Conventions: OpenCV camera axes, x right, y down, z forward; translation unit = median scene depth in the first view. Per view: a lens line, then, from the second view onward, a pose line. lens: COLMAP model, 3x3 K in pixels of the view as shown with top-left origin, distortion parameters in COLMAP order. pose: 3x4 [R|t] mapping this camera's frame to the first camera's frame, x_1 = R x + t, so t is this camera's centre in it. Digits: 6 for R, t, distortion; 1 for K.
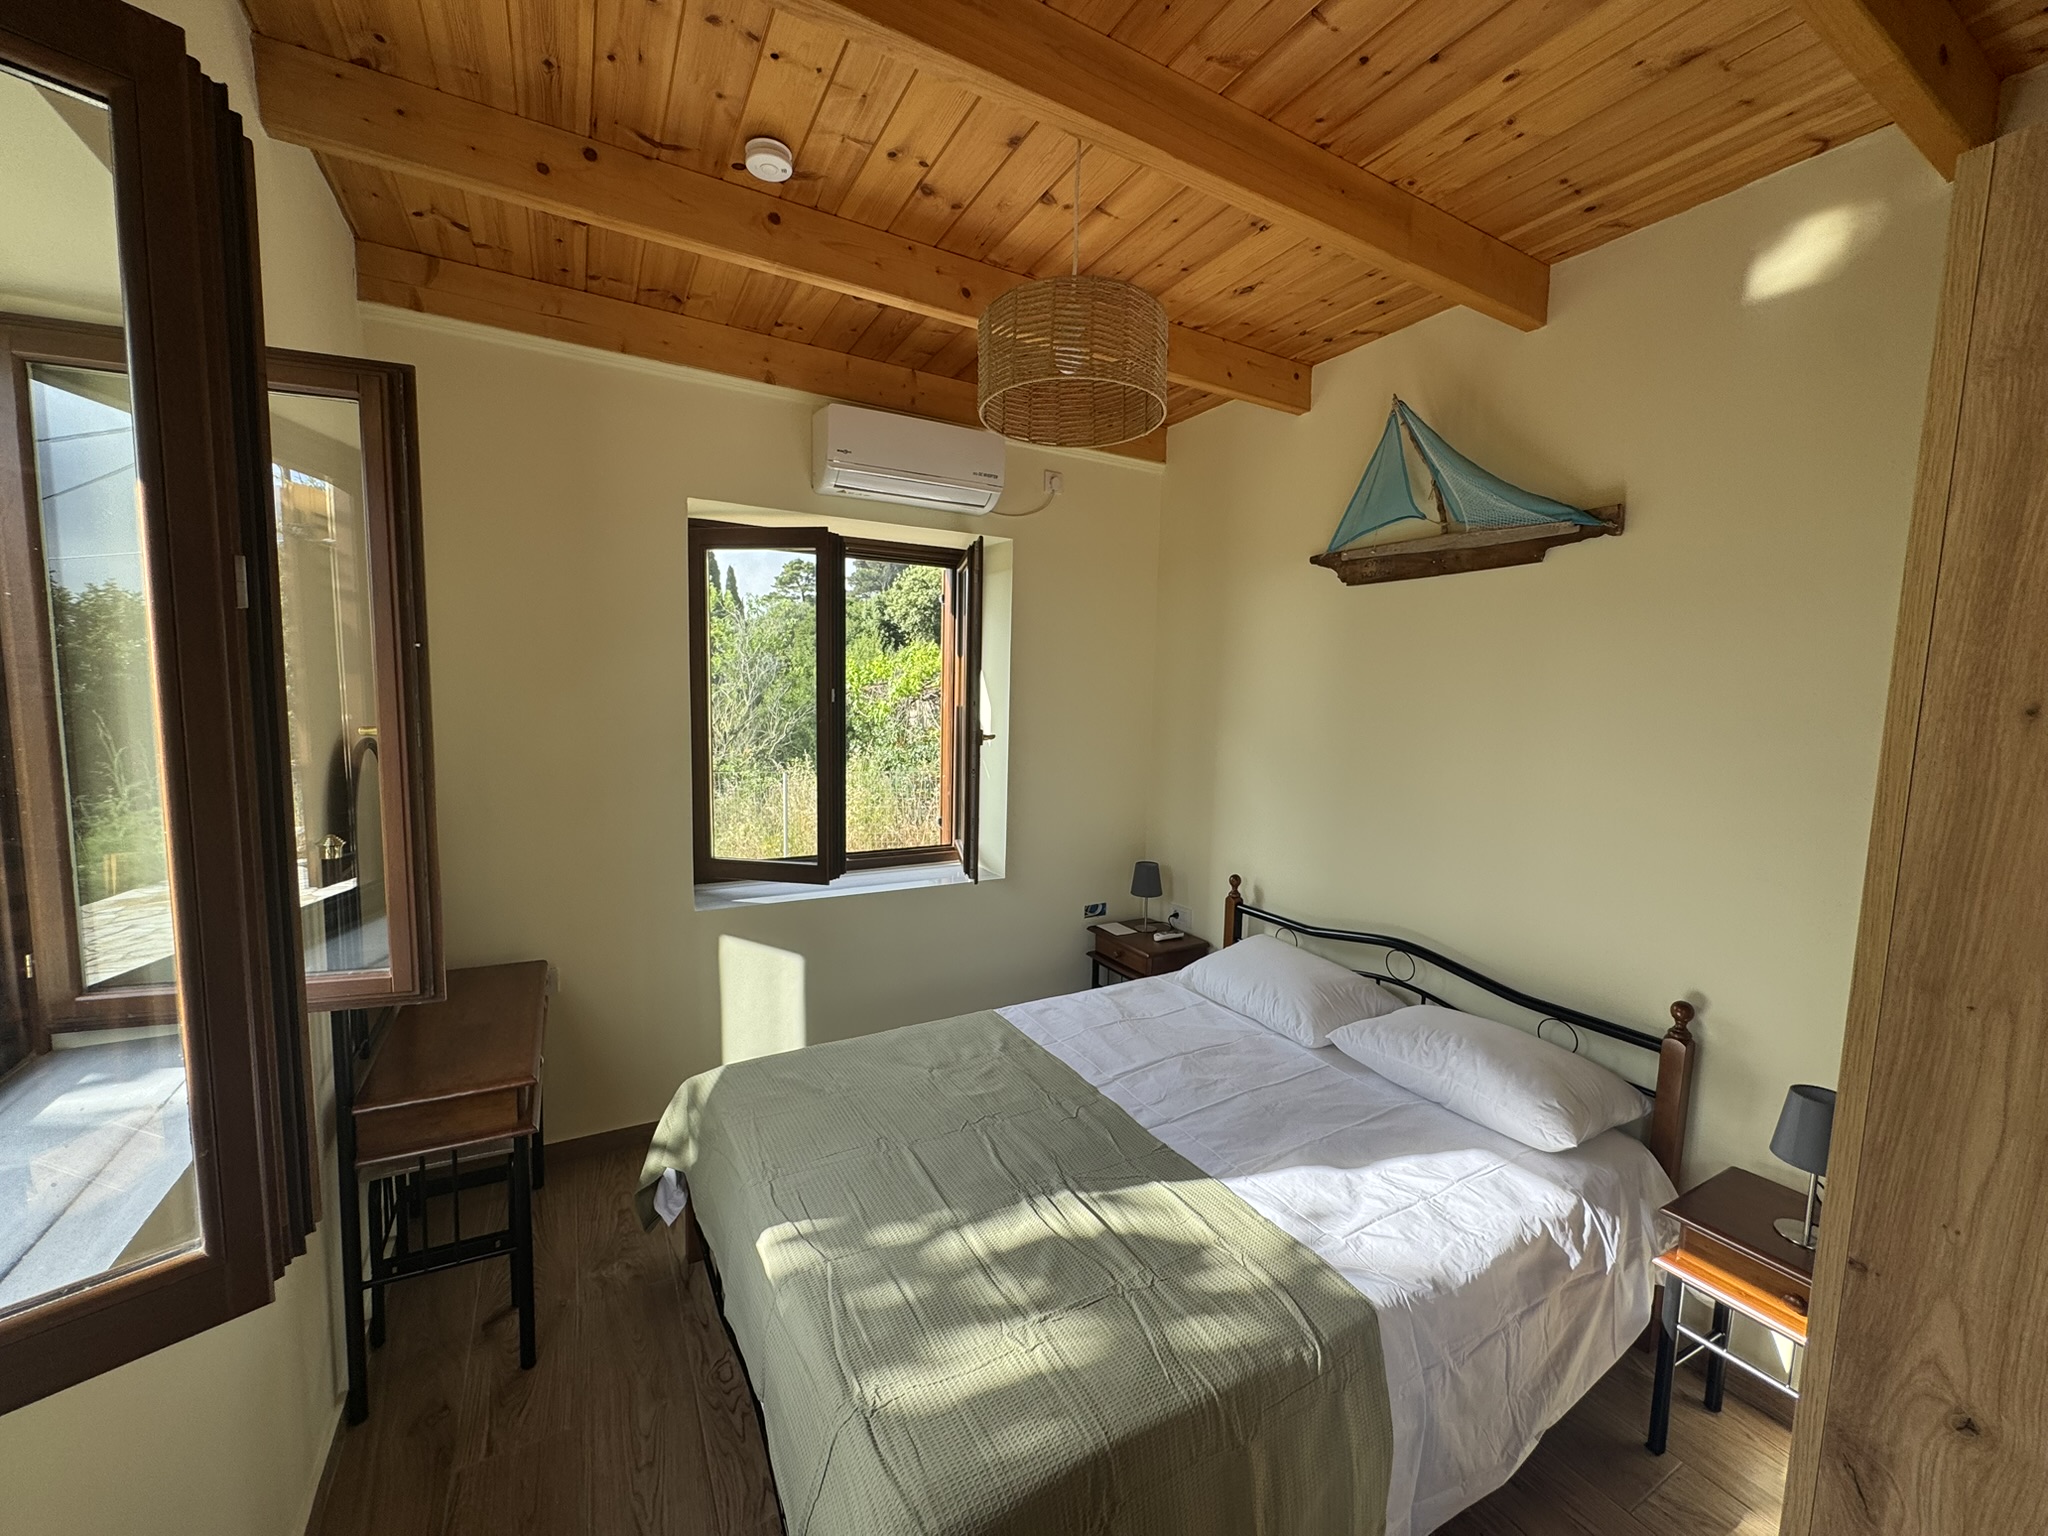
lens RADIAL K [[818.3, 0, 1022.8], [0, 818.3, 770.7], [0, 0, 1]] dist [-0.003048, 0.000086]
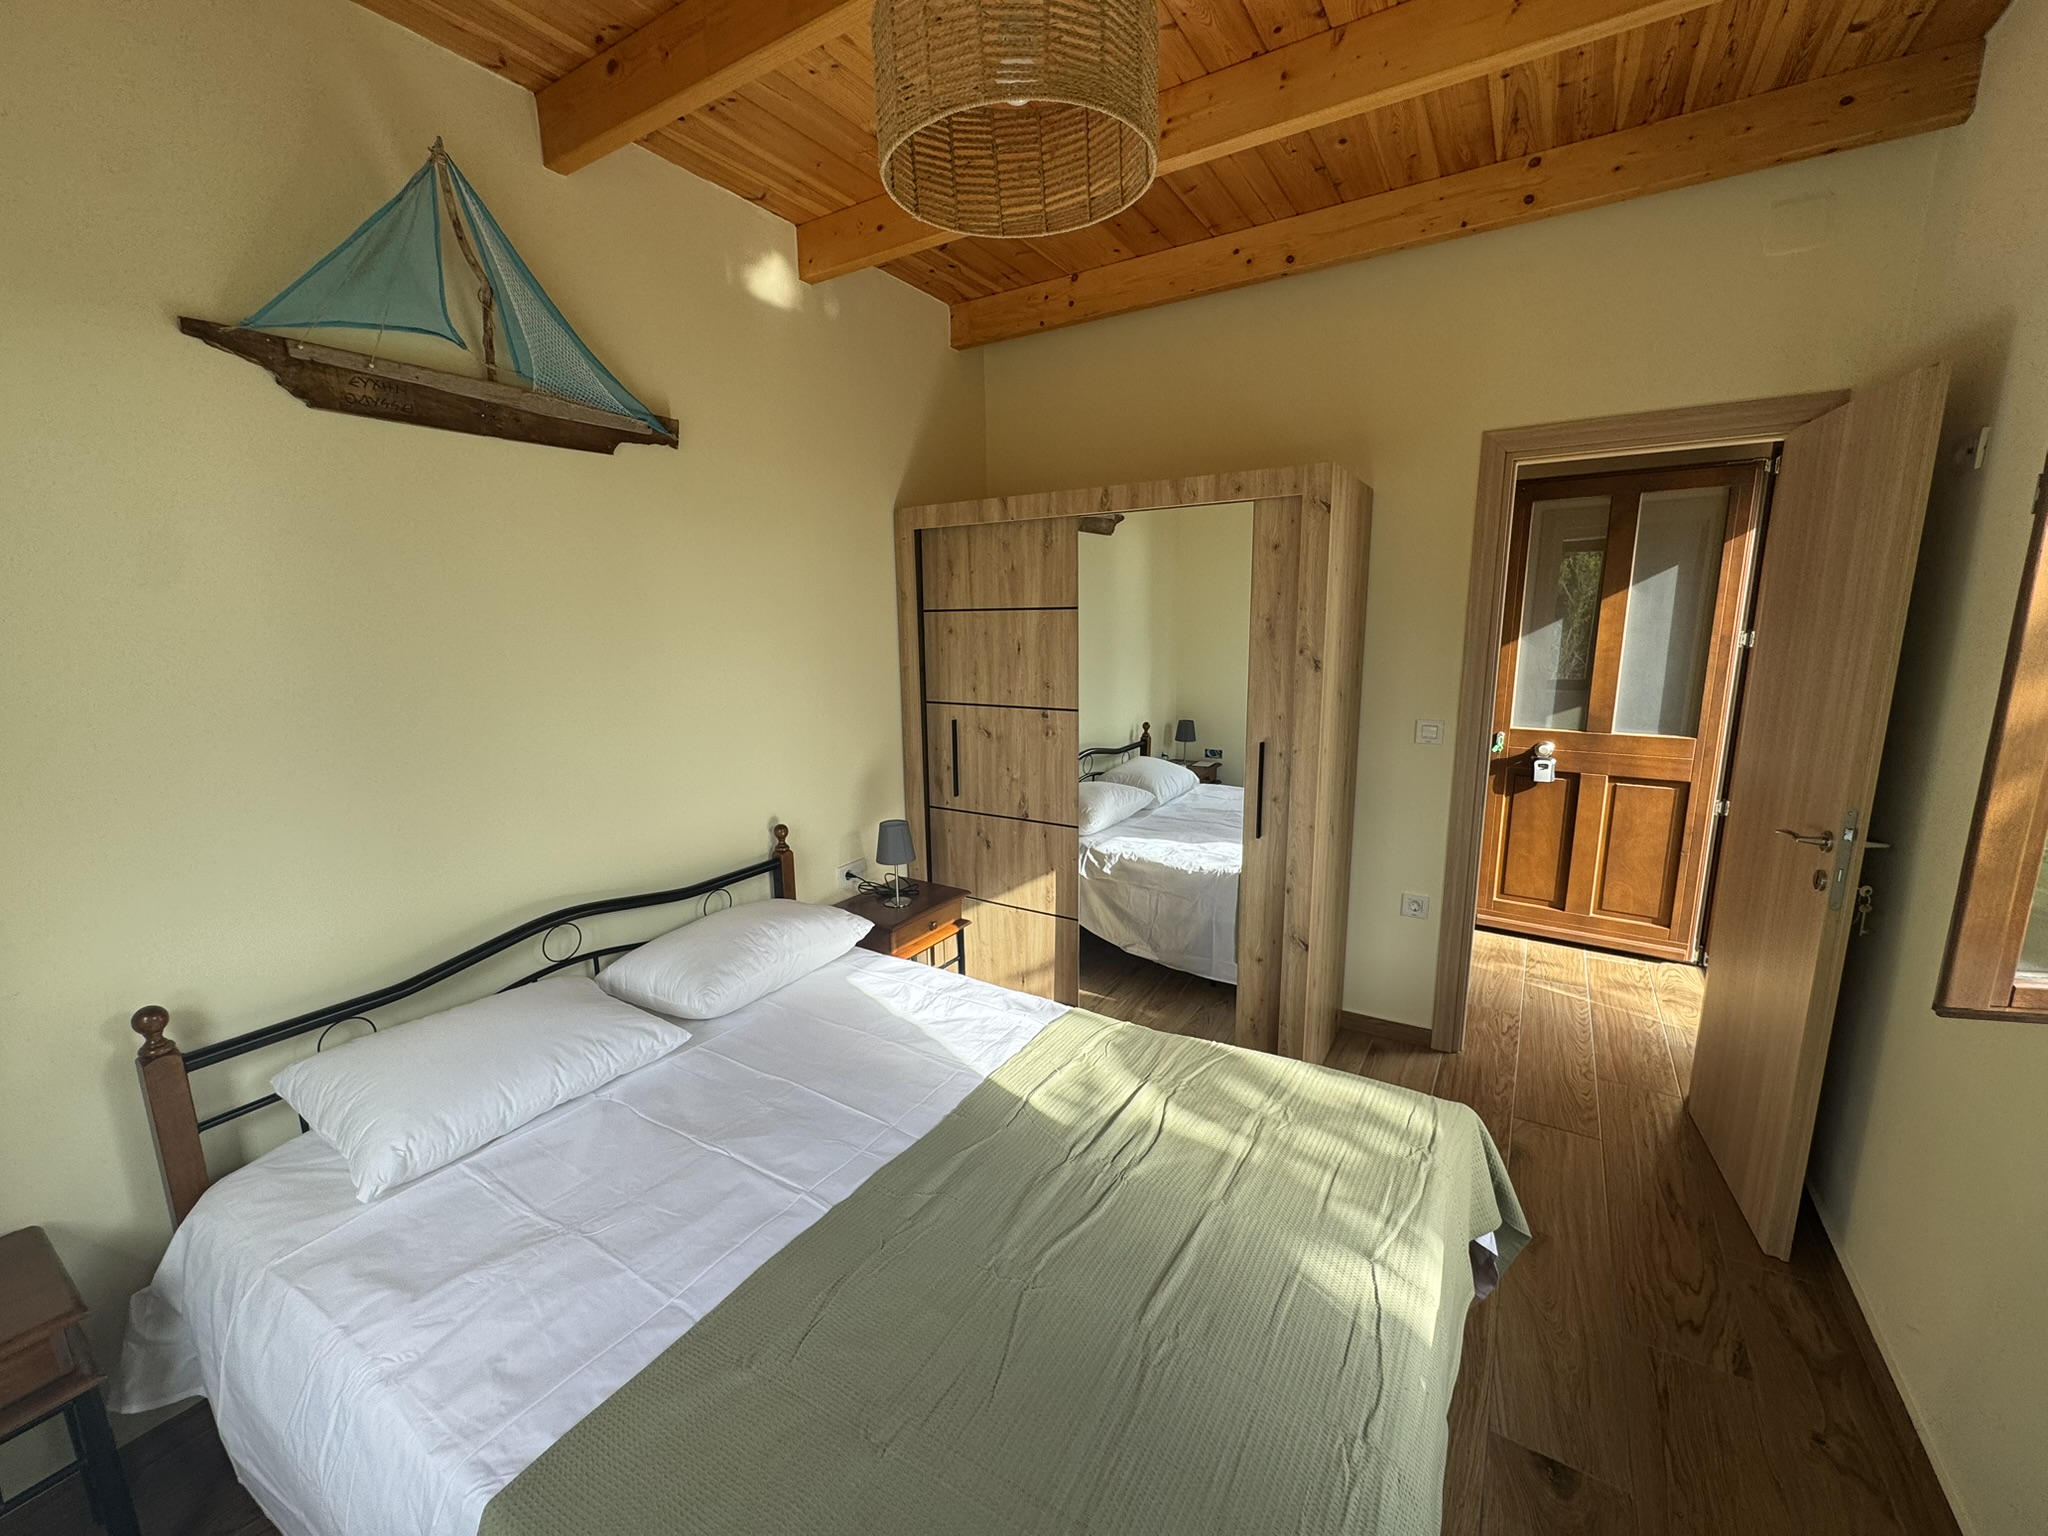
lens RADIAL K [[843.2, 0, 1021.9], [0, 843.2, 761.2], [0, 0, 1]] dist [0.025987, 0.000094]
pose [[-0.478708, -0.160840, 0.863116, -0.462613], [0.095496, 0.967705, 0.233295, -0.087793], [-0.872765, 0.194105, -0.447889, 1.000467]]
